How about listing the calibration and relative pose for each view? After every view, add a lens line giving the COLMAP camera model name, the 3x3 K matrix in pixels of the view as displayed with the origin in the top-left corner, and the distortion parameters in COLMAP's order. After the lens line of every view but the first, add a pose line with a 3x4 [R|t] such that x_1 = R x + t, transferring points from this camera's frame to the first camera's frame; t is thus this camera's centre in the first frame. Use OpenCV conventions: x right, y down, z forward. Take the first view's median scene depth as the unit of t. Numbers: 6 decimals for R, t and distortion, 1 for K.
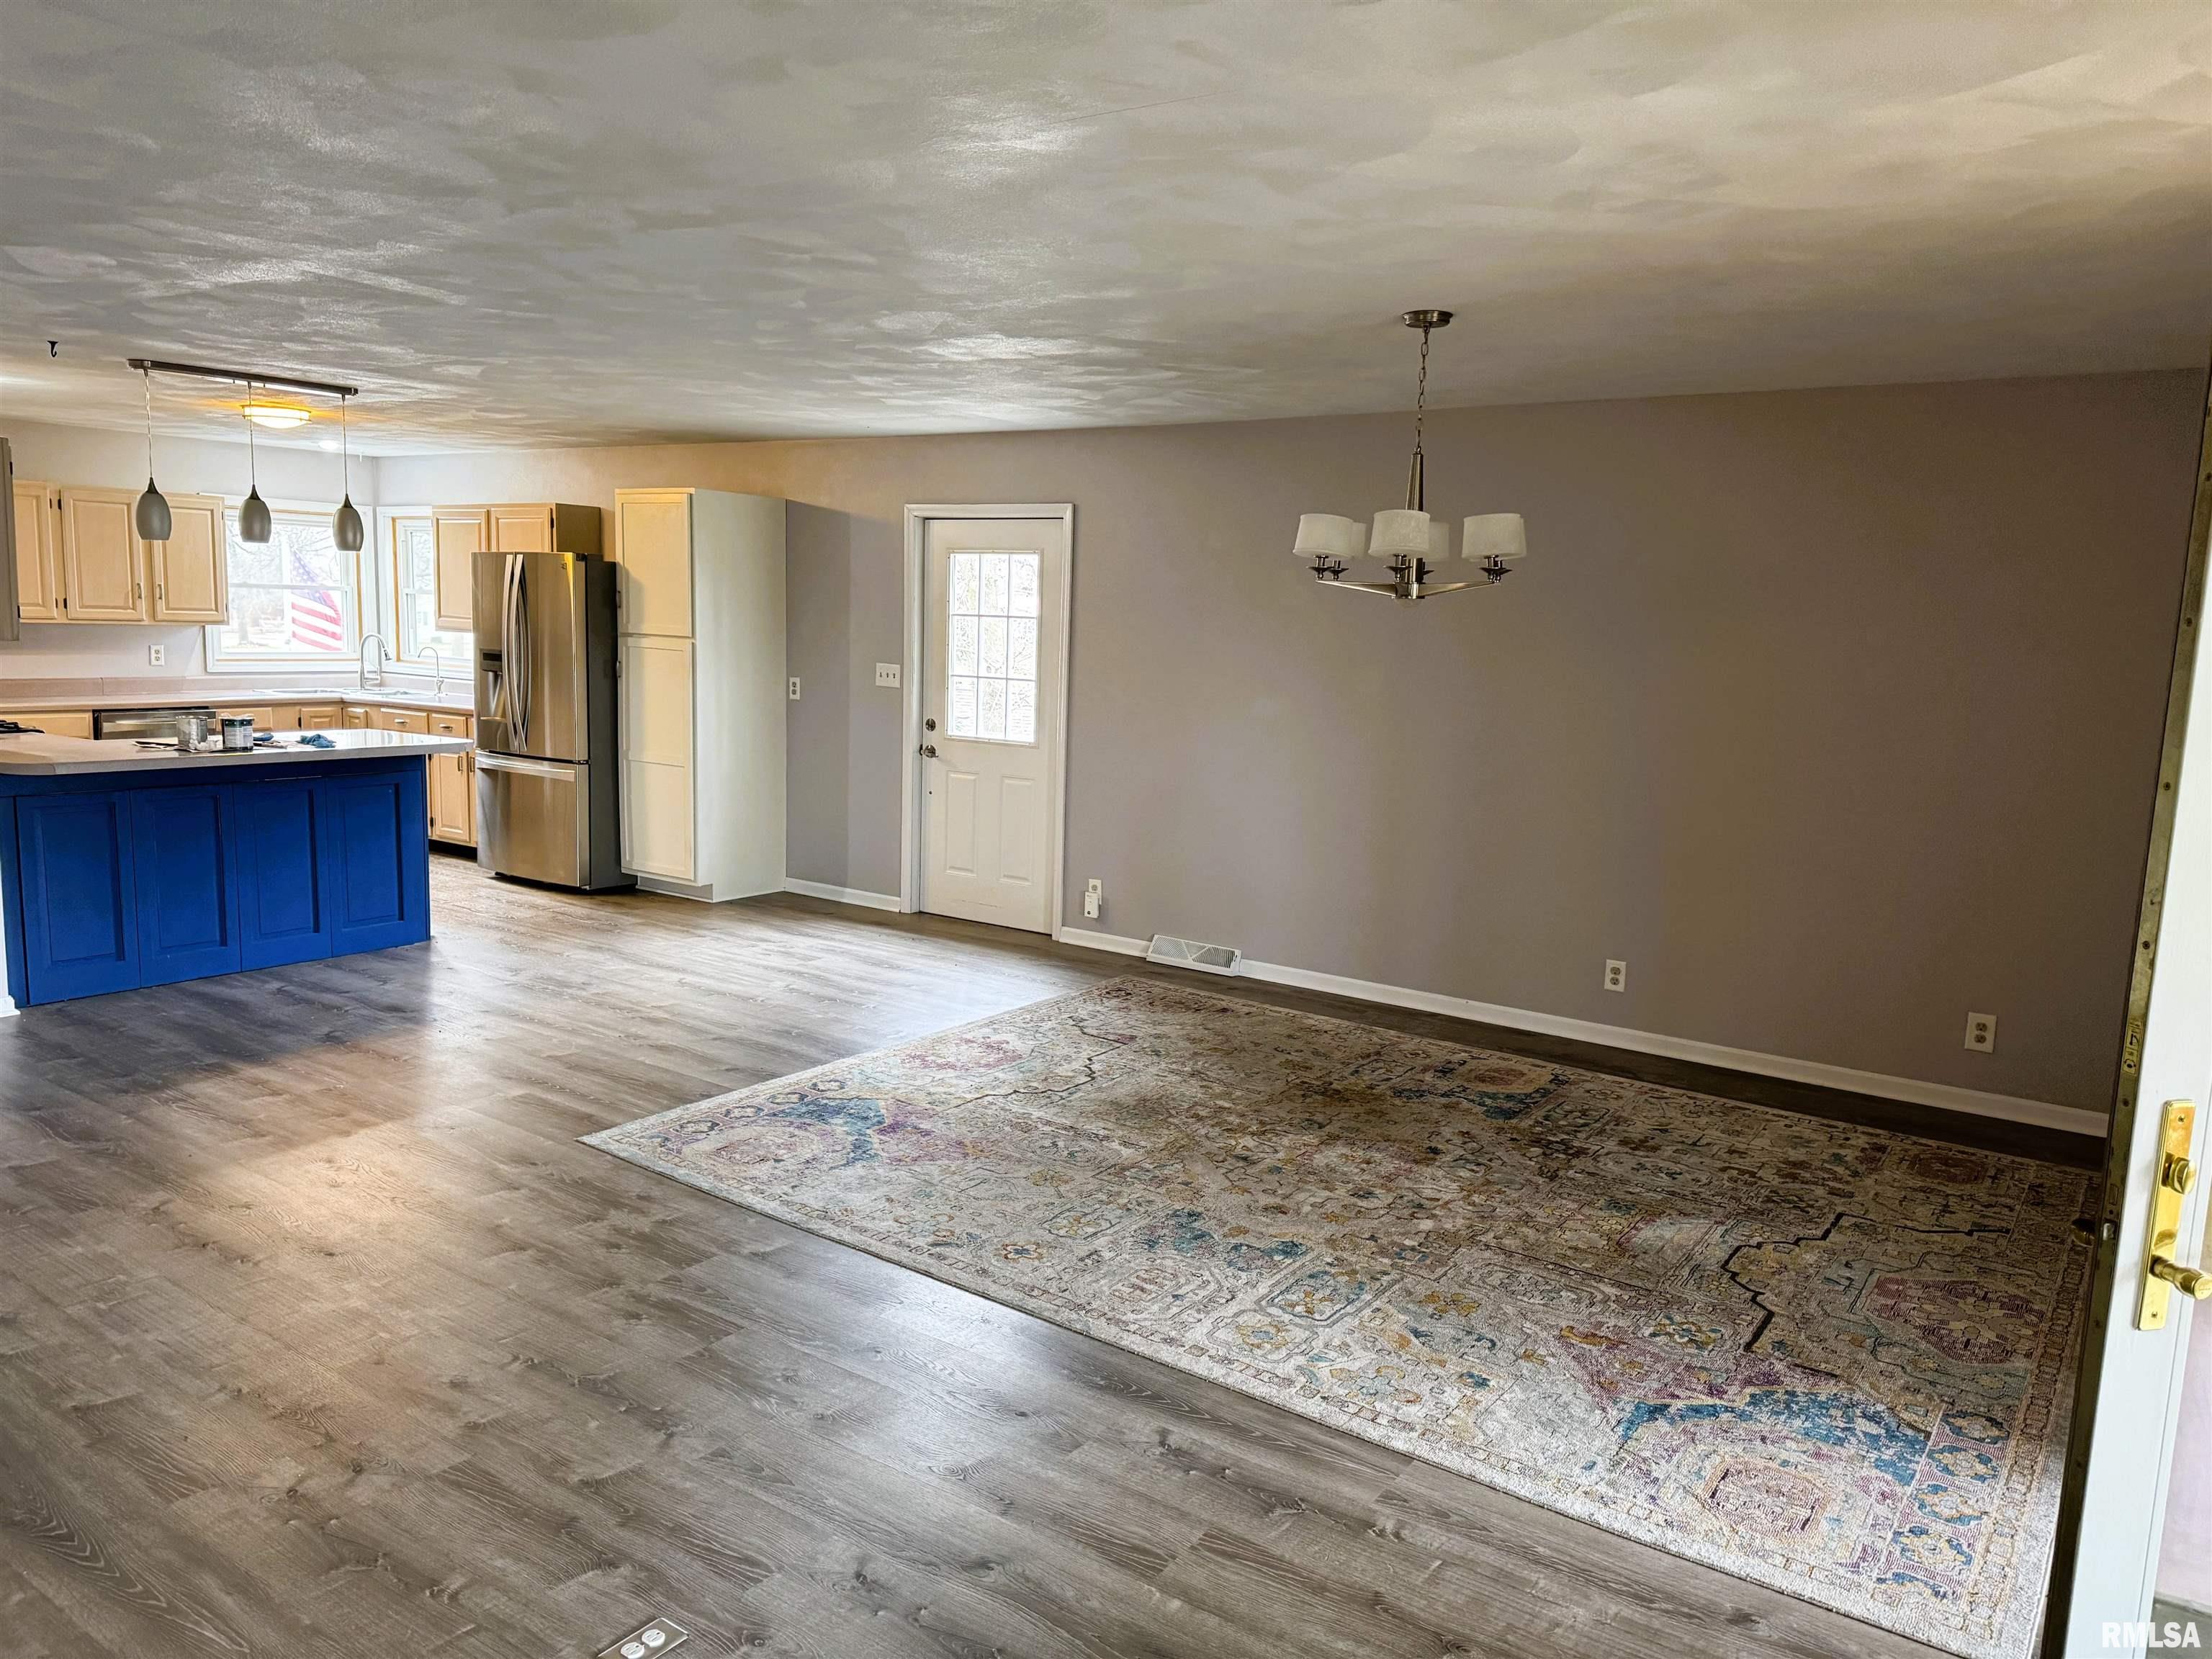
lens RADIAL K [[1550.0, 0, 1107.6], [0, 1550.0, 835.3], [0, 0, 1]] dist [0.072302, -0.081584]
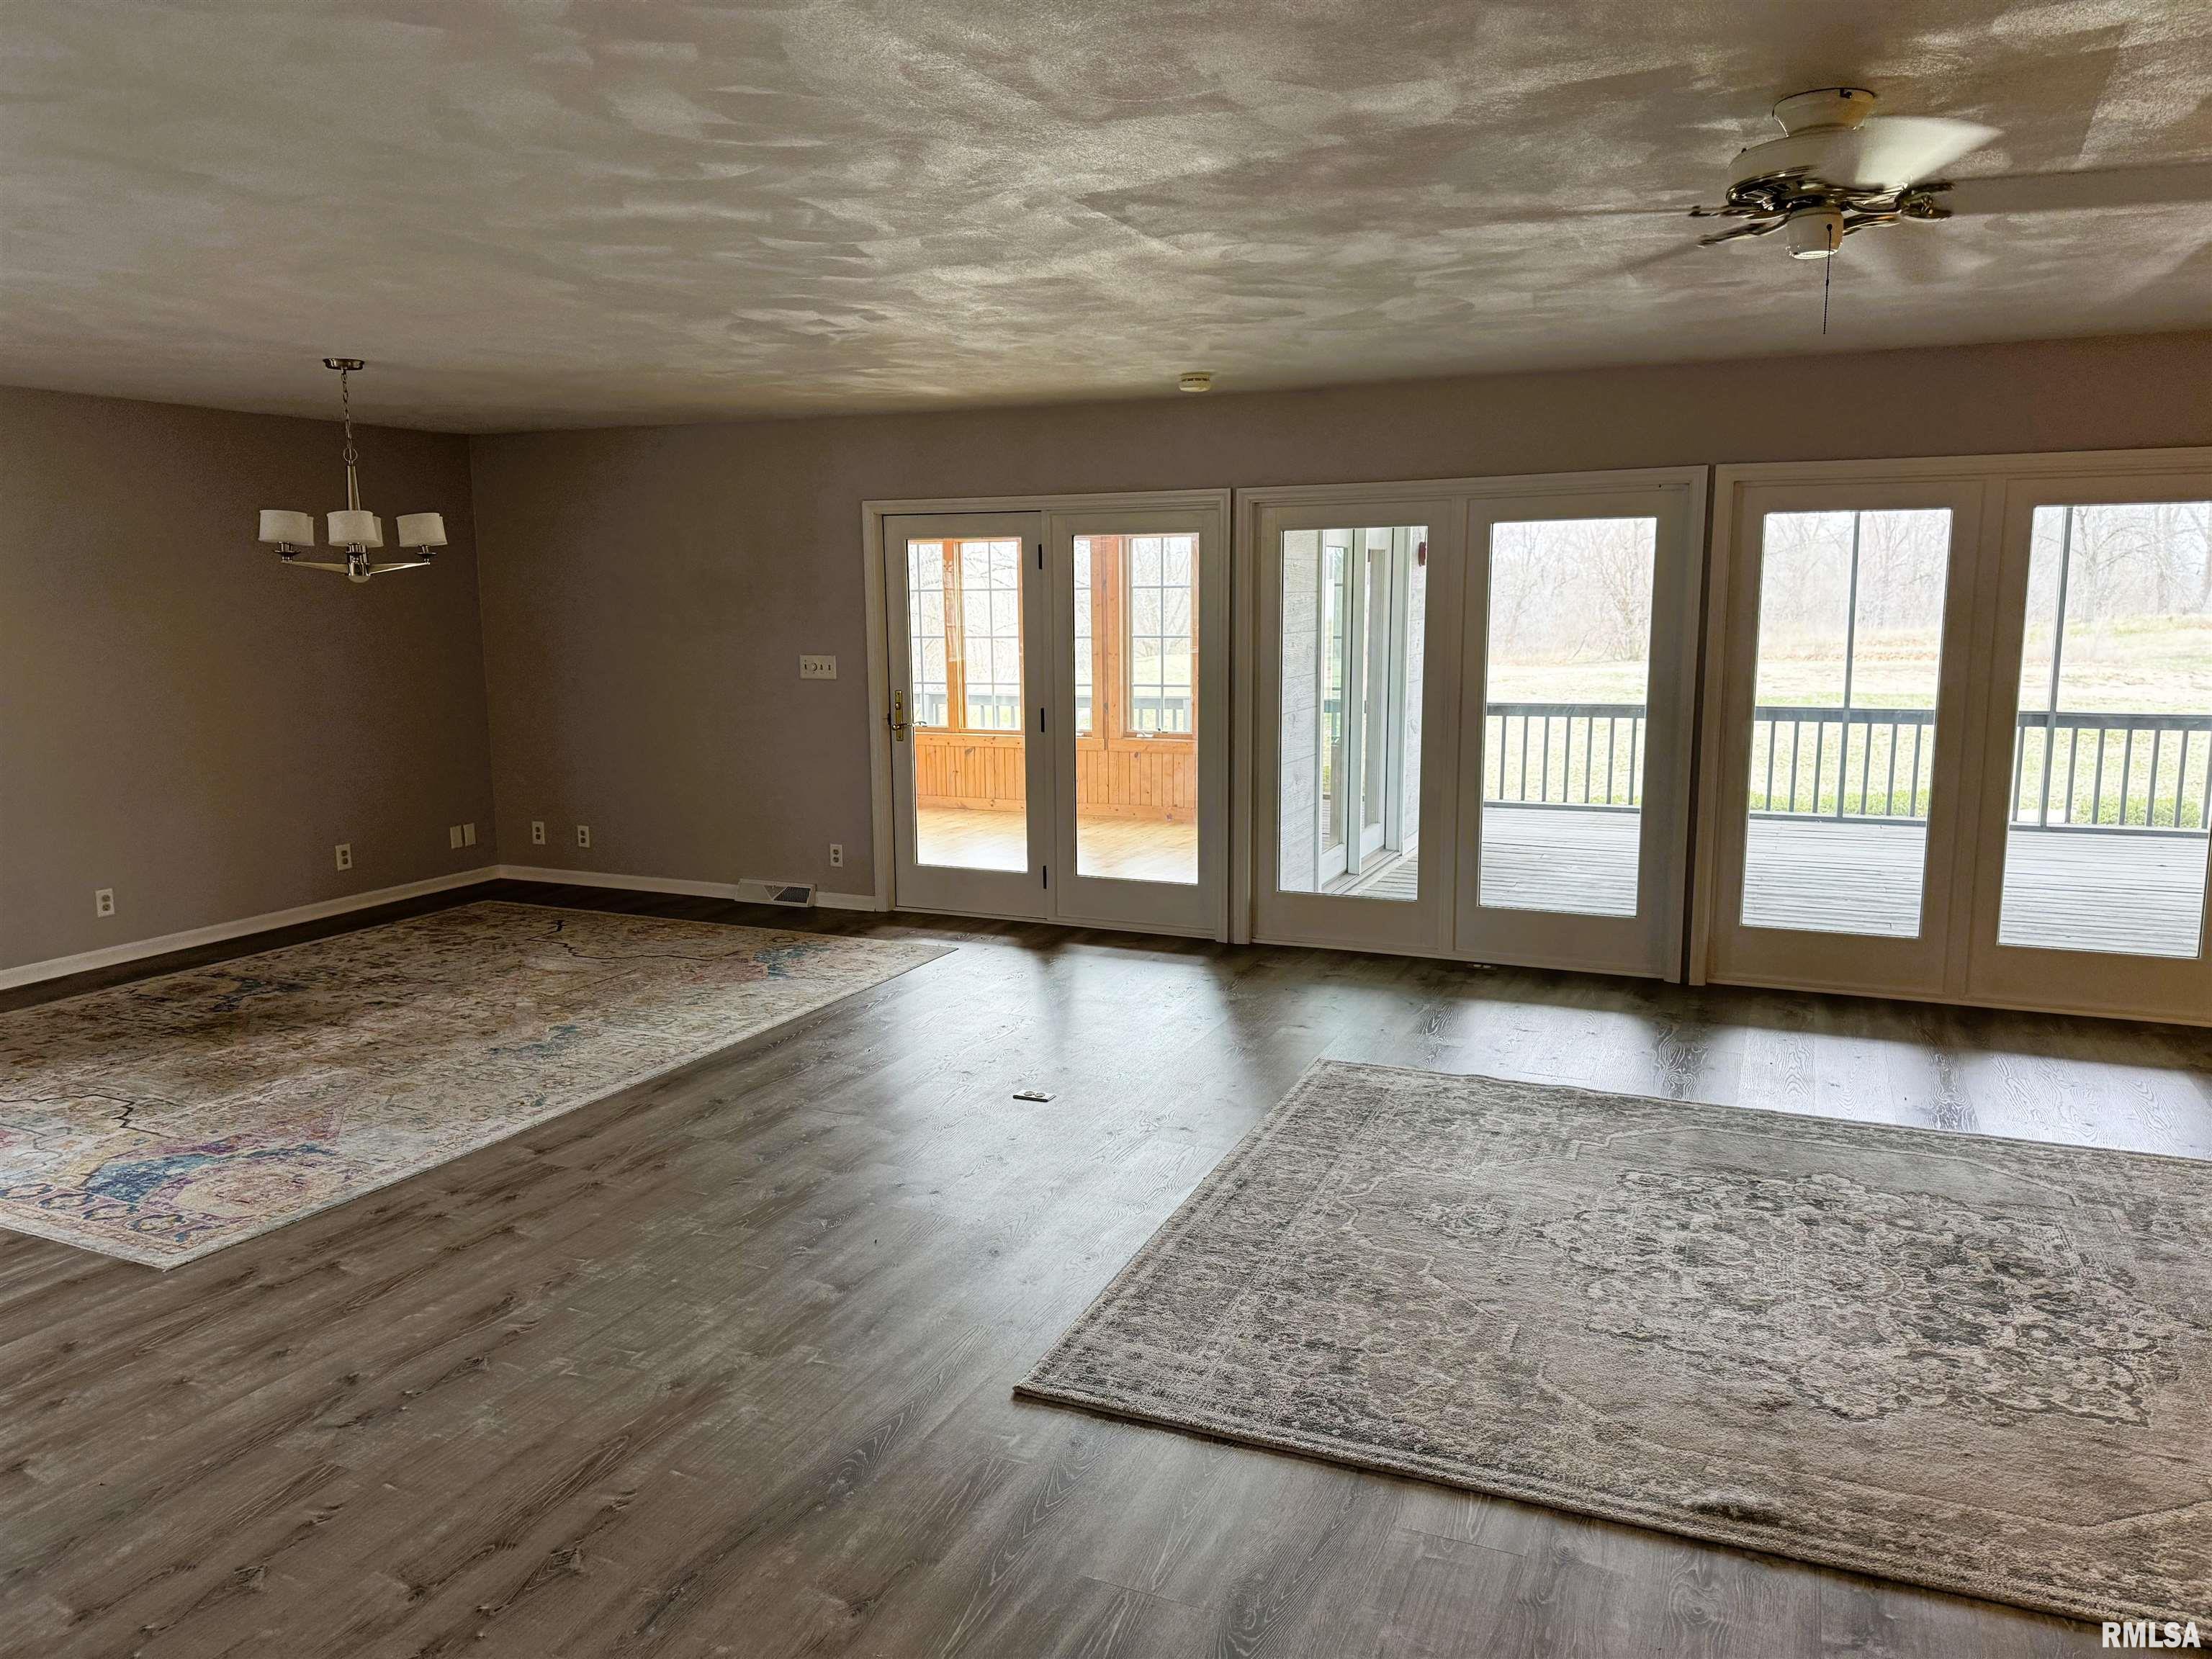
lens RADIAL K [[1550.0, 0, 1104.1], [0, 1550.0, 840.4], [0, 0, 1]] dist [0.072302, -0.081584]
pose [[-0.191688, -0.189187, 0.963049, -1.186438], [0.137677, 0.966360, 0.217241, -0.134160], [-0.971752, 0.174232, -0.159193, 0.619620]]
